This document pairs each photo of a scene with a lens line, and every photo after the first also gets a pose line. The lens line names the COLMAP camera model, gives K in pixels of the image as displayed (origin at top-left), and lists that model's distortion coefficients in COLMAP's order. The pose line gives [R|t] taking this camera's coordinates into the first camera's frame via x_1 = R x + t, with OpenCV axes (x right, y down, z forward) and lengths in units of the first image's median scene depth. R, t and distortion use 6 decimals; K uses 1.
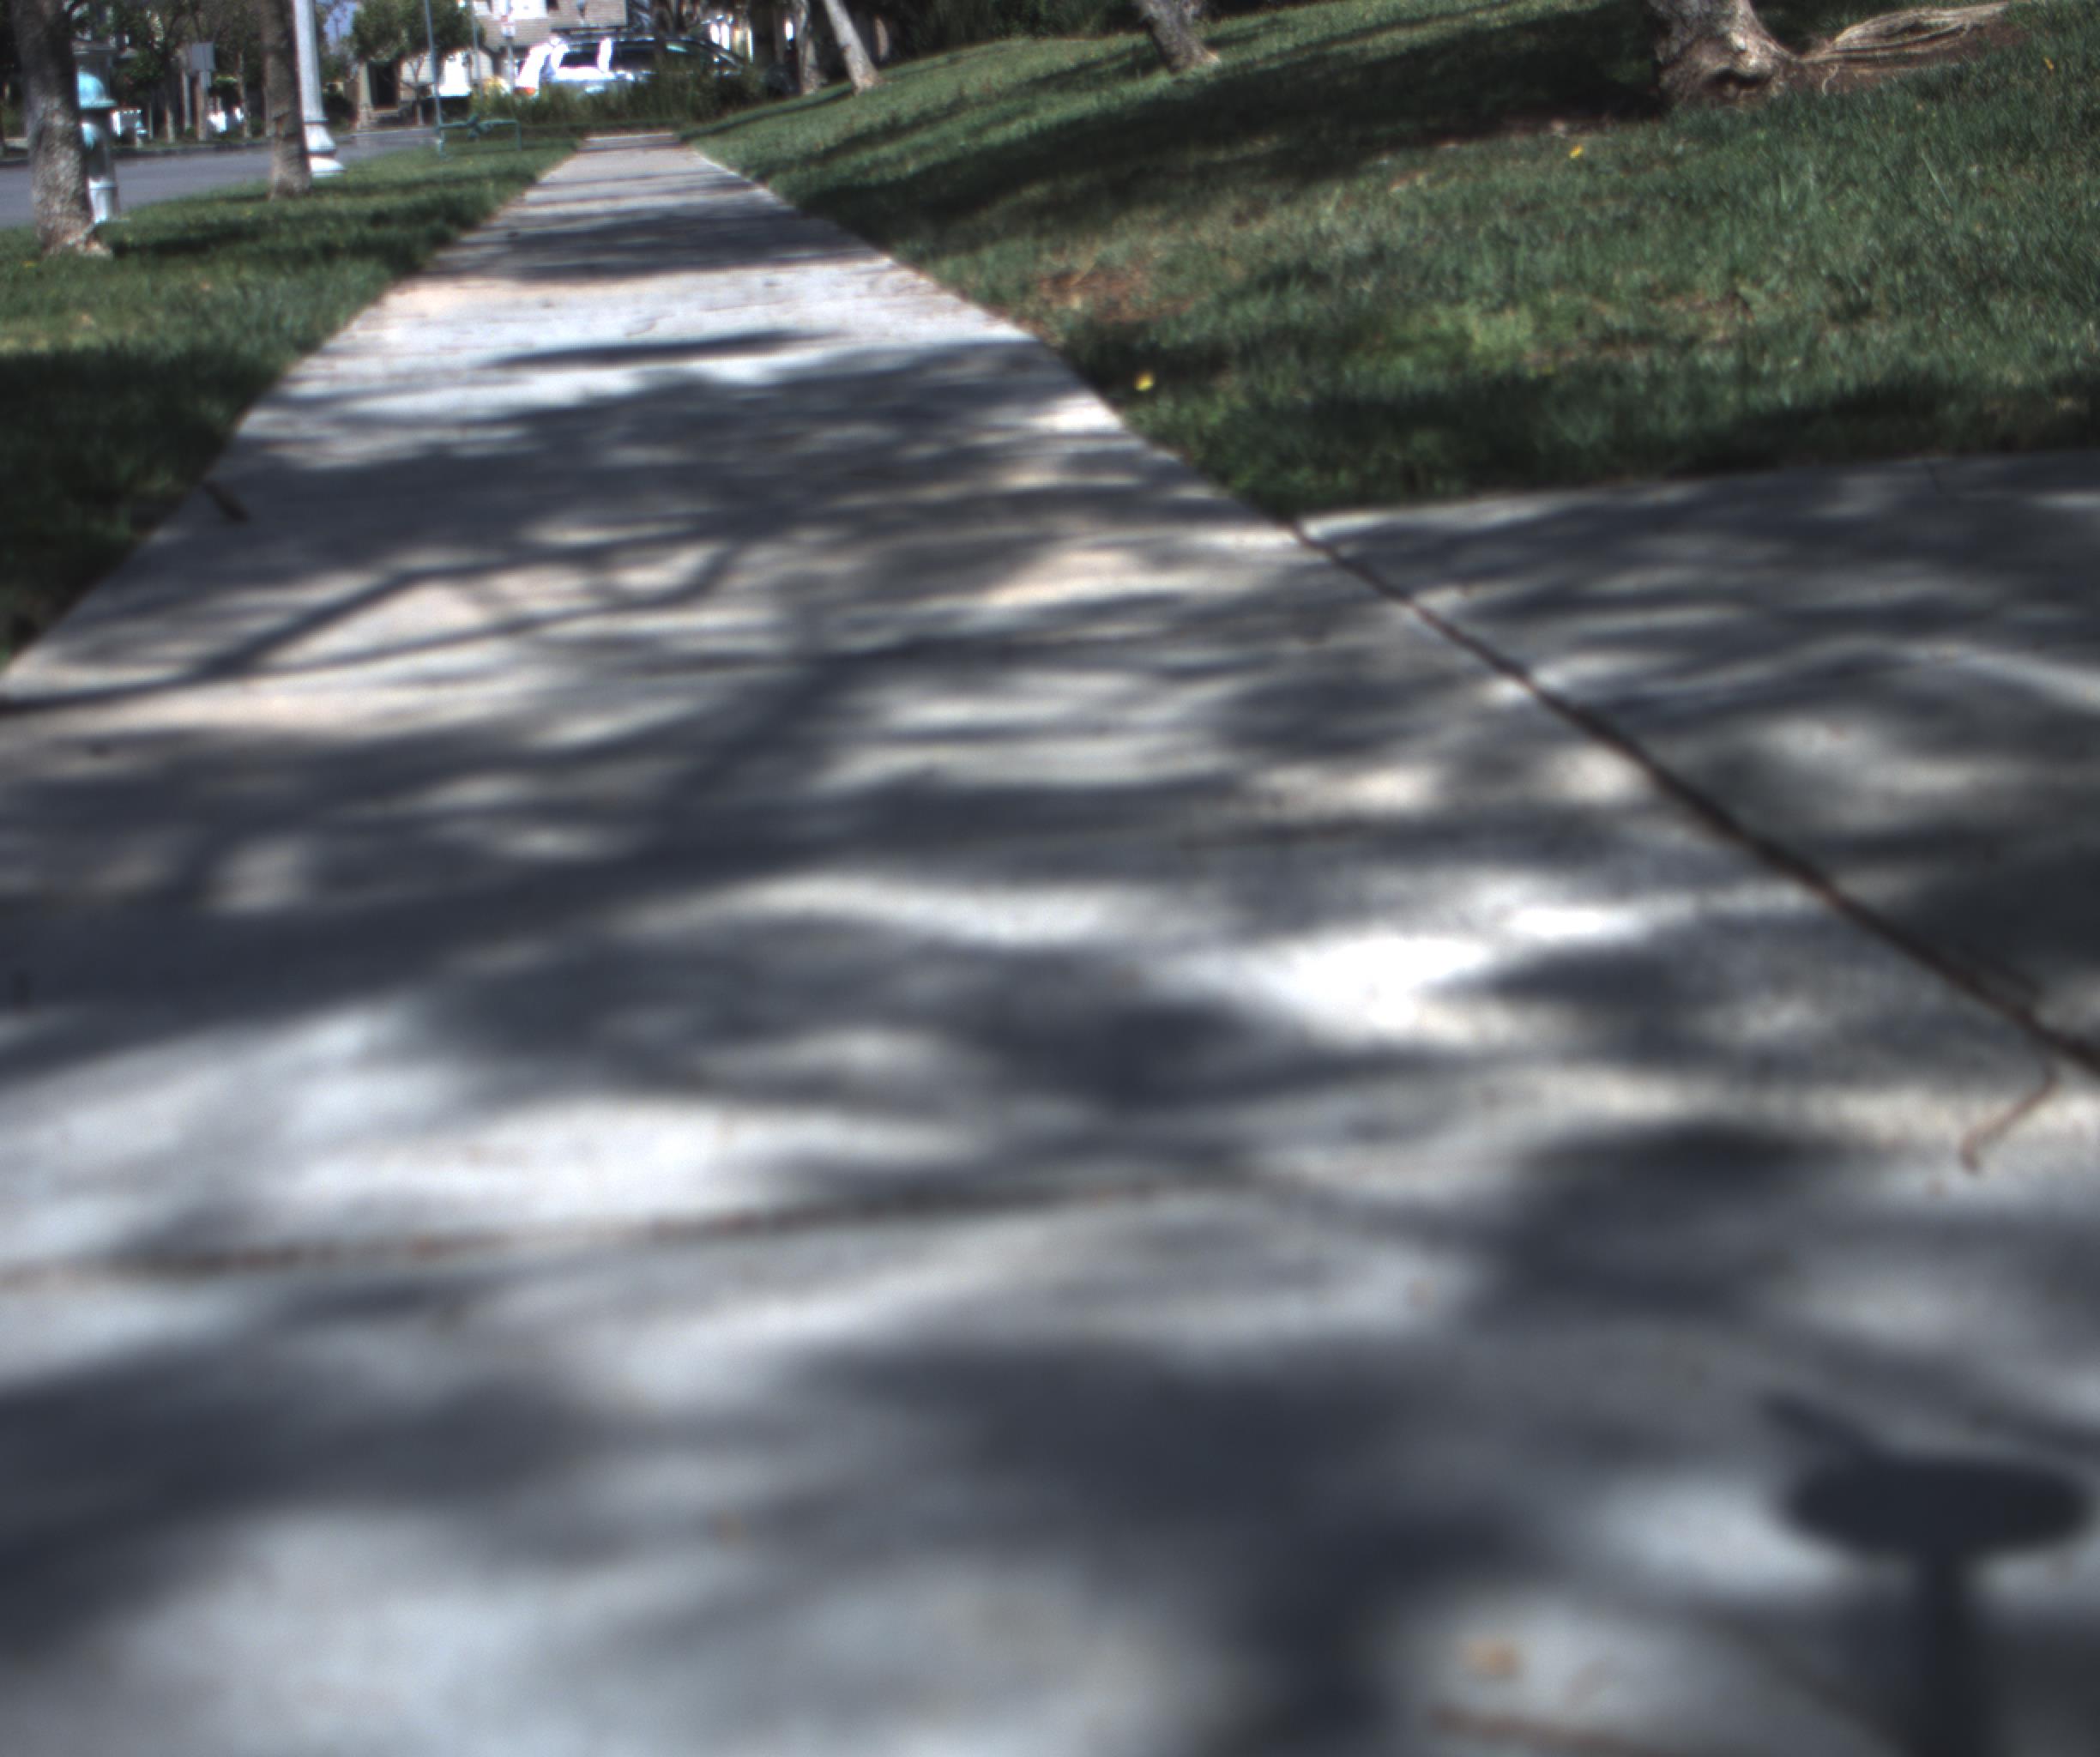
lens RADIAL K [[3909.7, 0, 1050.0], [0, 3909.7, 878.5], [0, 0, 1]] dist [-0.176128, 0.806639]
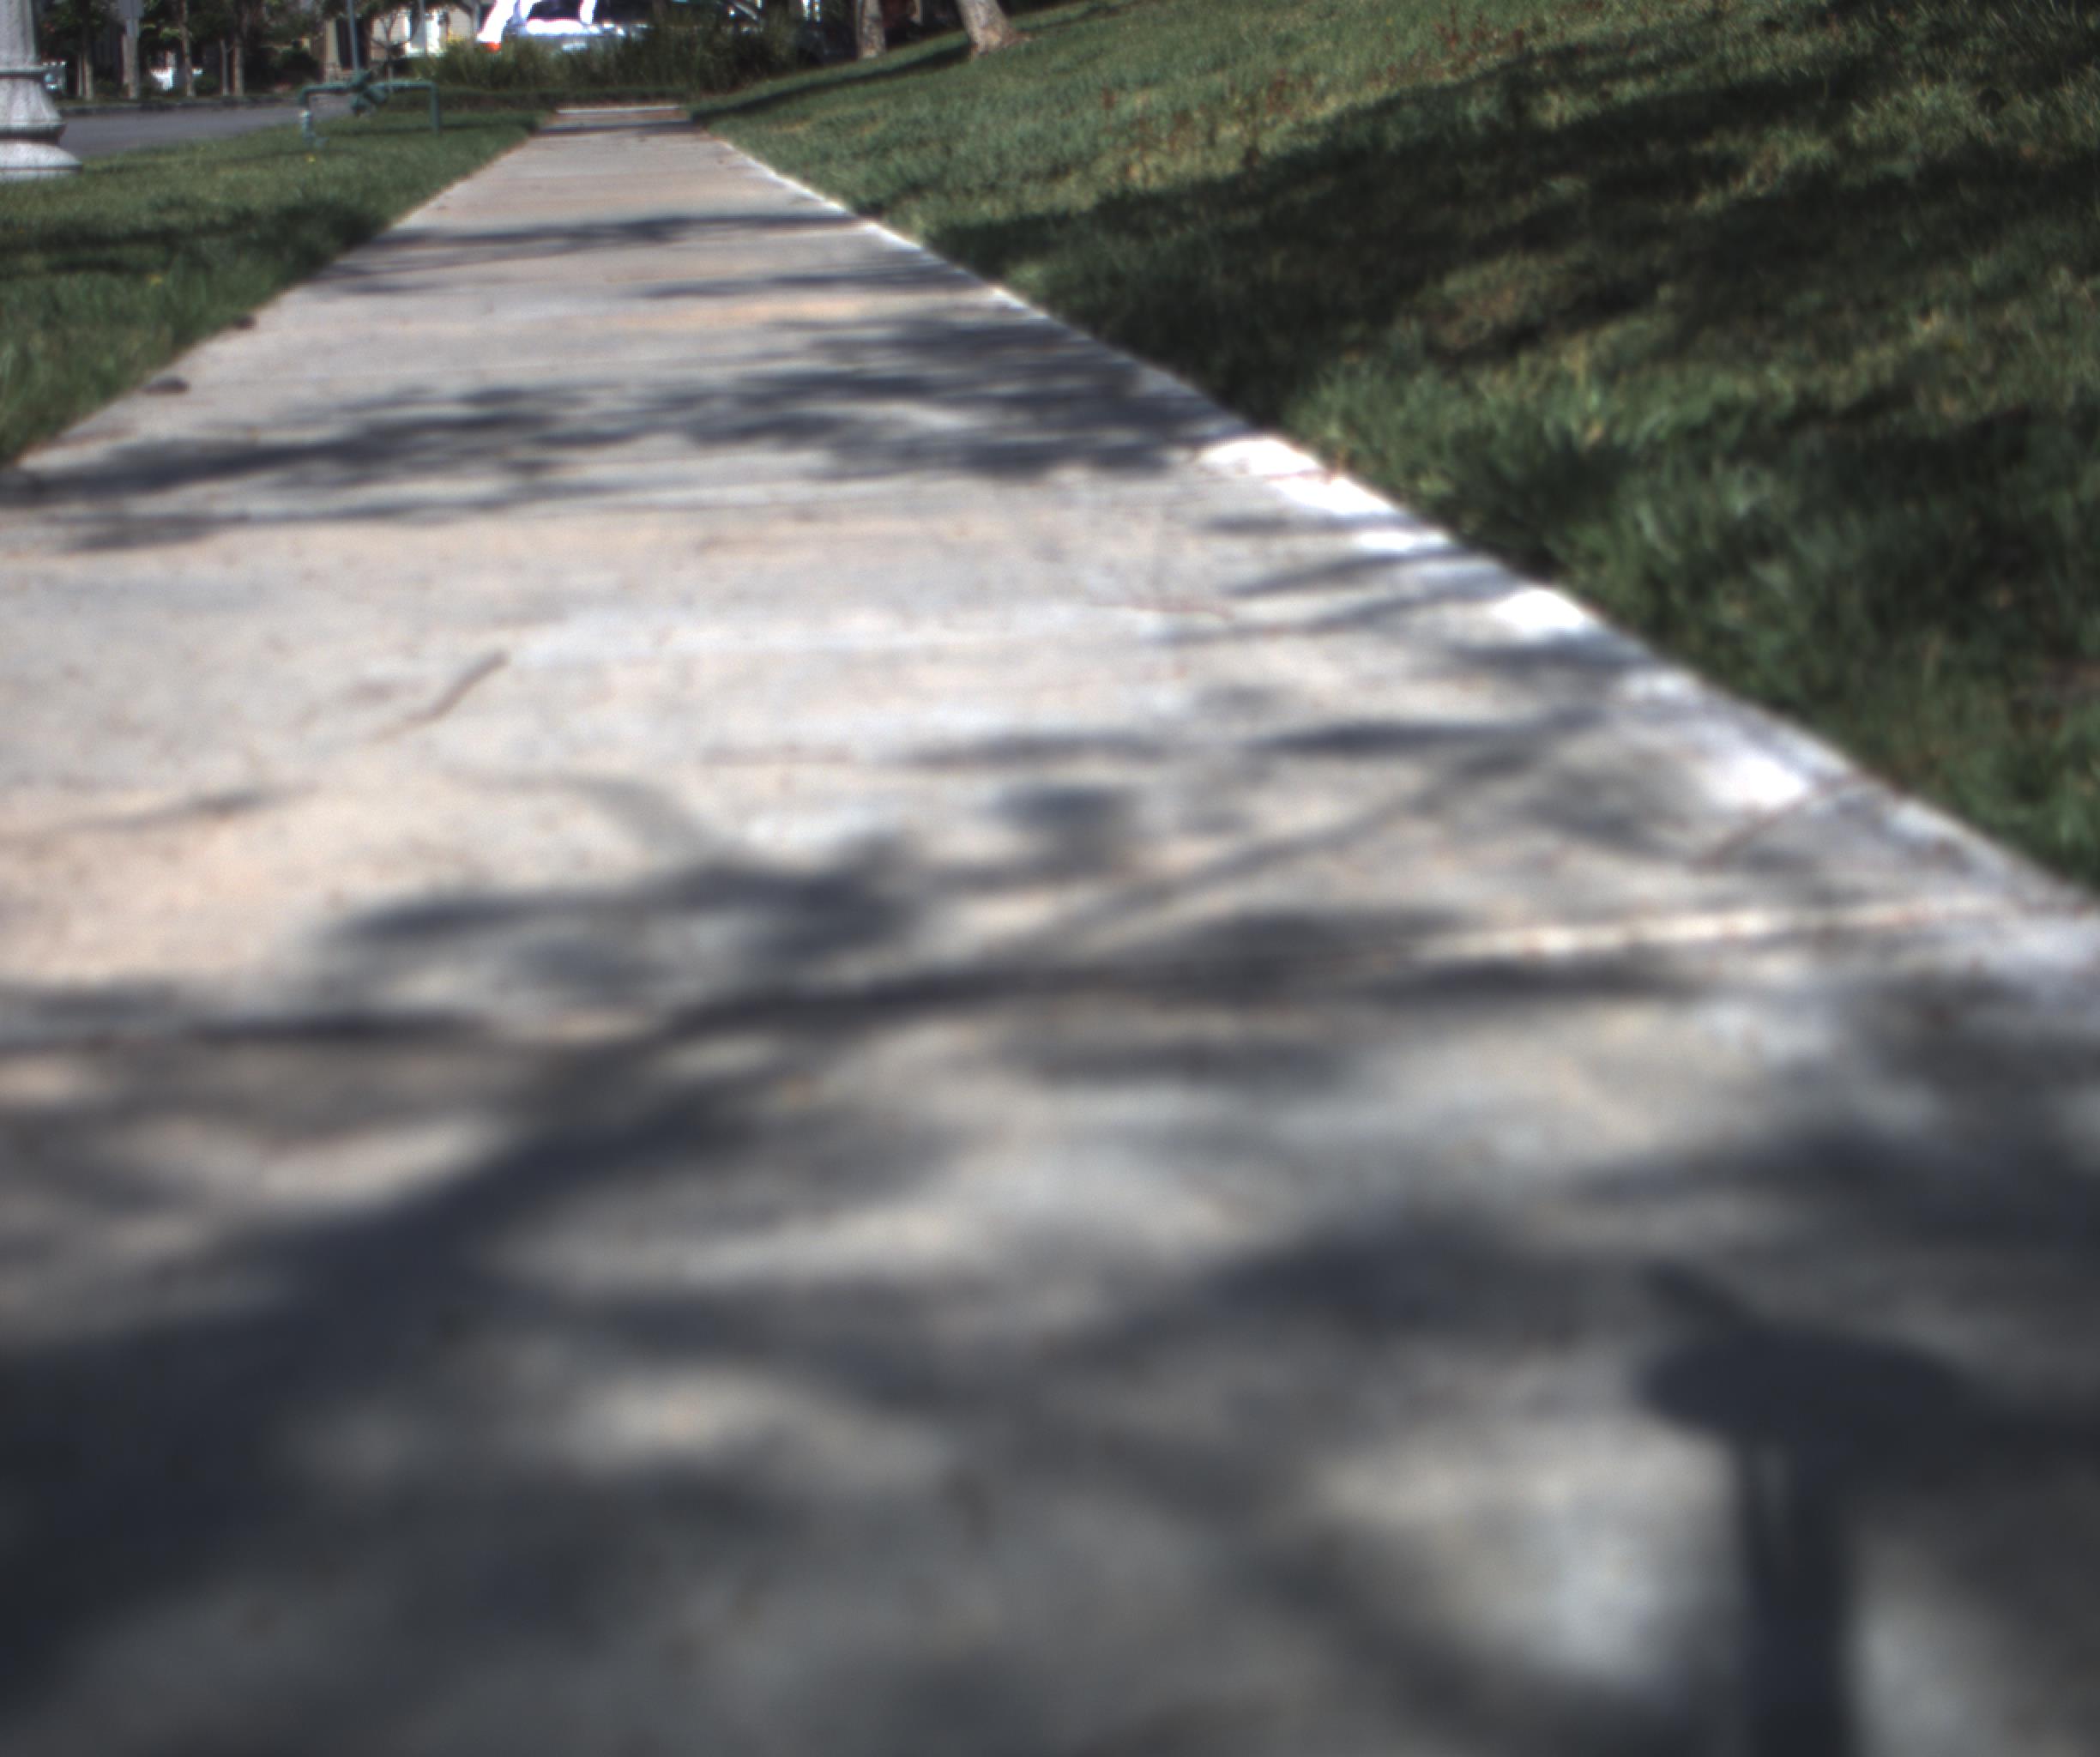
lens RADIAL K [[3909.7, 0, 1050.0], [0, 3909.7, 878.5], [0, 0, 1]] dist [-0.176128, 0.806639]
pose [[0.999691, 0.023777, 0.007237, -0.038765], [-0.023815, 0.999703, 0.005176, -0.070403], [-0.007111, -0.005347, 0.999960, 0.361408]]
